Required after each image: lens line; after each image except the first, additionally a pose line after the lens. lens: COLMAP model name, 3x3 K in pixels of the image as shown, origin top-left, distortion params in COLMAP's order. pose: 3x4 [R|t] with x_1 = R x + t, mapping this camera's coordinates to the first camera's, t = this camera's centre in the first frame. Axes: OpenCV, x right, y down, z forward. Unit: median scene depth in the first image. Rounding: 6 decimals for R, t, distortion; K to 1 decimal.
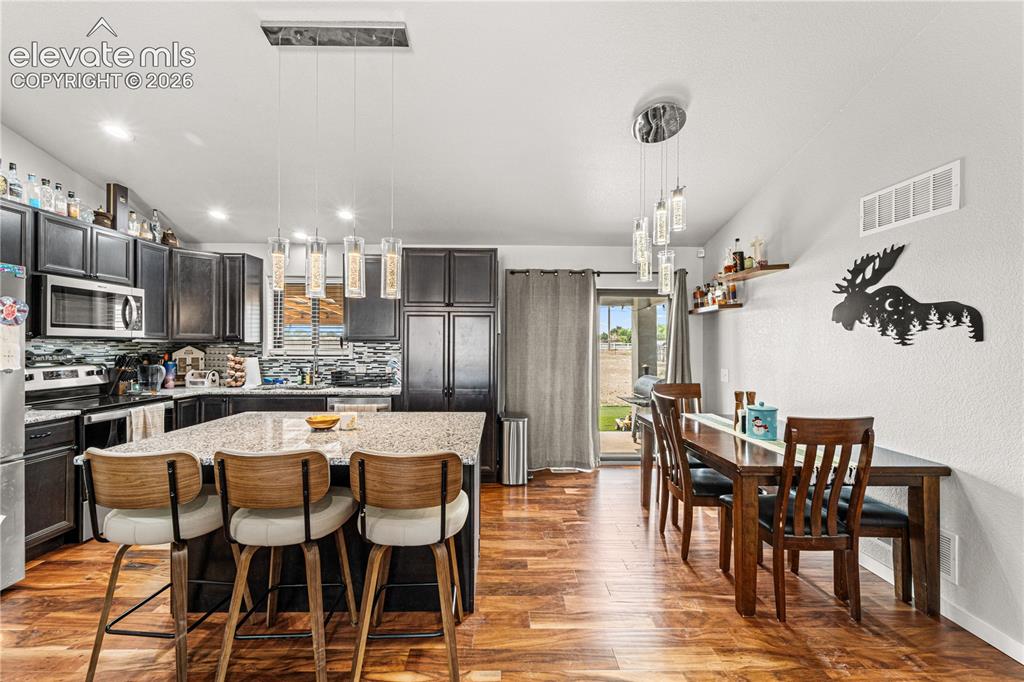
lens RADIAL K [[408.4, 0, 504.9], [0, 408.4, 343.0], [0, 0, 1]] dist [0.000088, -0.000283]
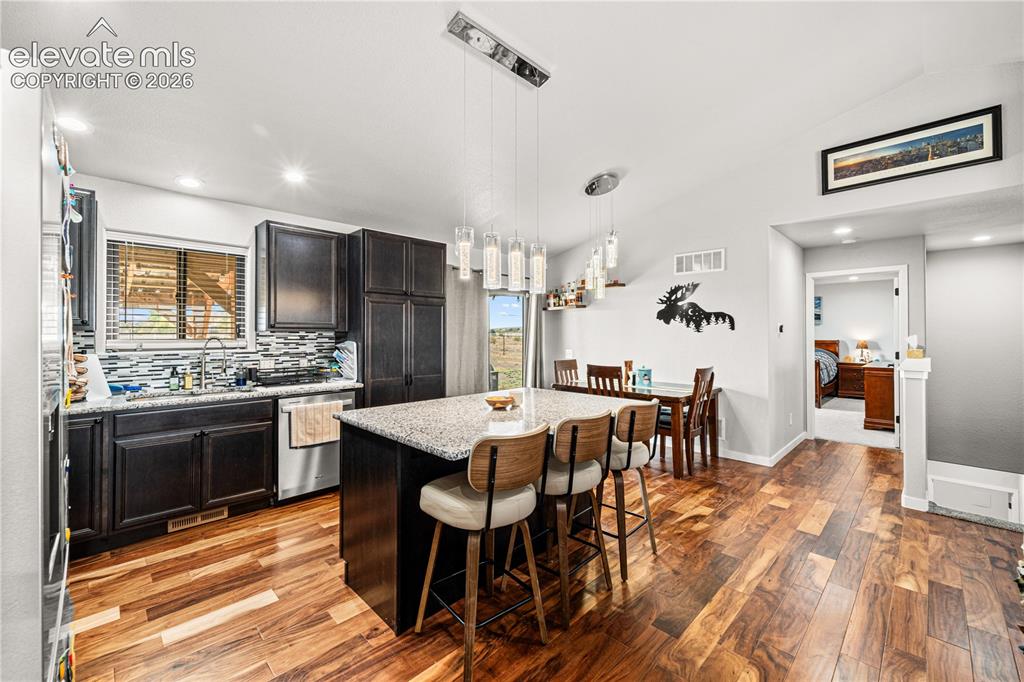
lens RADIAL K [[412.4, 0, 505.3], [0, 412.4, 331.6], [0, 0, 1]] dist [0.000022, -0.000117]
pose [[0.725115, -0.000199, 0.688628, -0.737405], [0.002141, 0.999996, -0.001966, 0.003437], [-0.688624, 0.002900, 0.725113, 0.112447]]
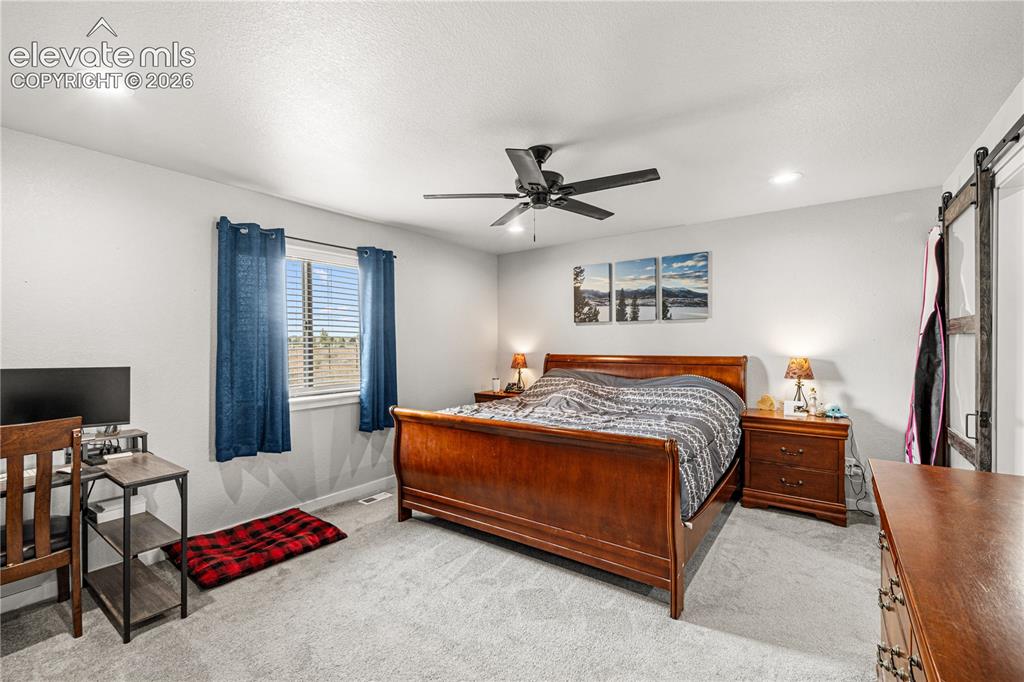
lens RADIAL K [[409.8, 0, 510.0], [0, 409.8, 335.6], [0, 0, 1]] dist [0.000428, 0.000027]
pose [[0.623749, -0.002933, 0.781619, 1.282077], [0.000116, 0.999993, 0.003660, 0.001672], [-0.781624, -0.002192, 0.623746, 0.355724]]
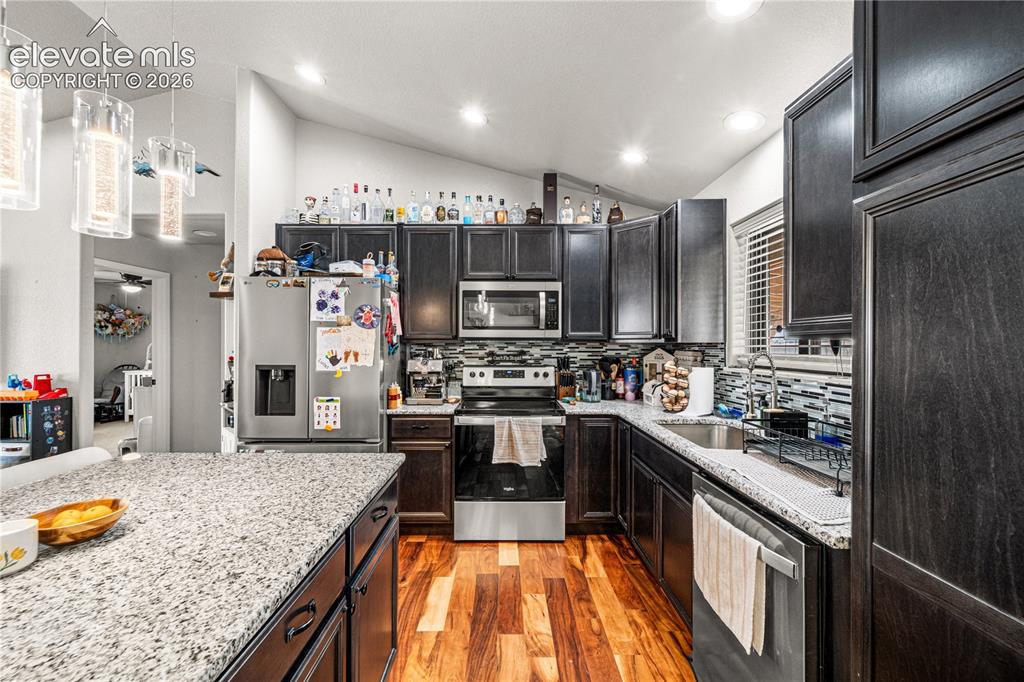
lens RADIAL K [[415.0, 0, 512.0], [0, 415.0, 341.0], [0, 0, 1]] dist [-0.001135, -0.000134]
pose [[-0.001239, -0.012777, -0.999918, -0.004437], [-0.000129, 0.999918, -0.012776, 0.004906], [0.999999, 0.000113, -0.001241, 0.896249]]
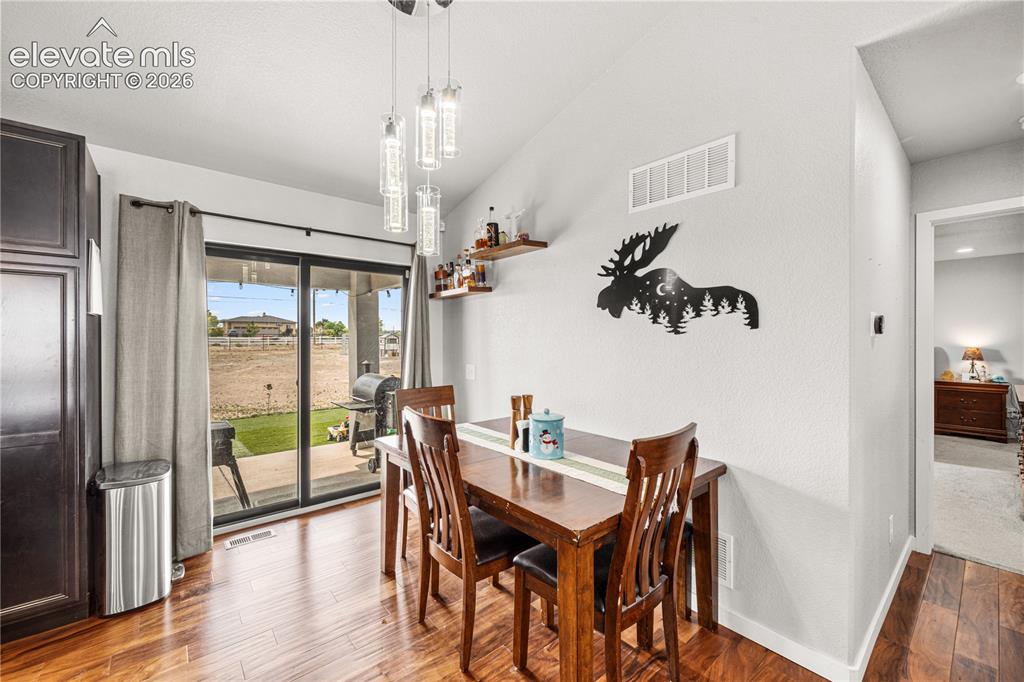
lens RADIAL K [[408.8, 0, 504.6], [0, 408.8, 339.8], [0, 0, 1]] dist [0.000755, 0.000270]
pose [[0.773376, -0.007846, 0.633899, 0.063966], [0.003049, 0.999958, 0.008657, 0.006438], [-0.633940, -0.004763, 0.773368, 0.347969]]
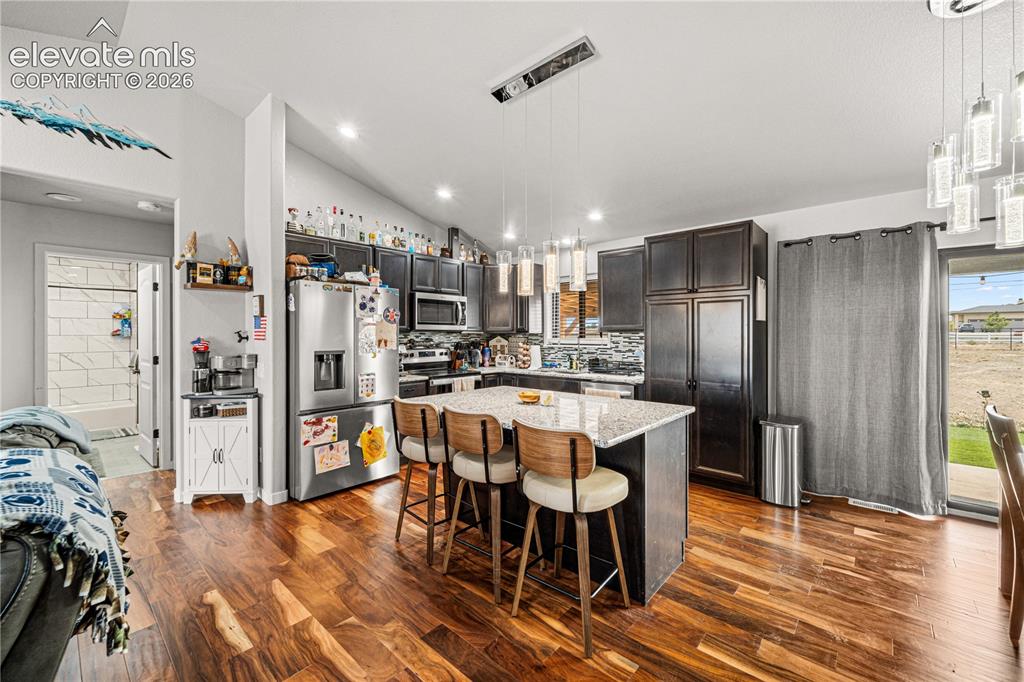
lens RADIAL K [[409.8, 0, 510.0], [0, 409.8, 335.6], [0, 0, 1]] dist [0.000428, 0.000027]
pose [[0.736669, -0.003620, -0.676244, 0.208467], [0.006023, 0.999981, 0.001208, 0.005010], [0.676227, -0.004963, 0.736676, 0.035724]]
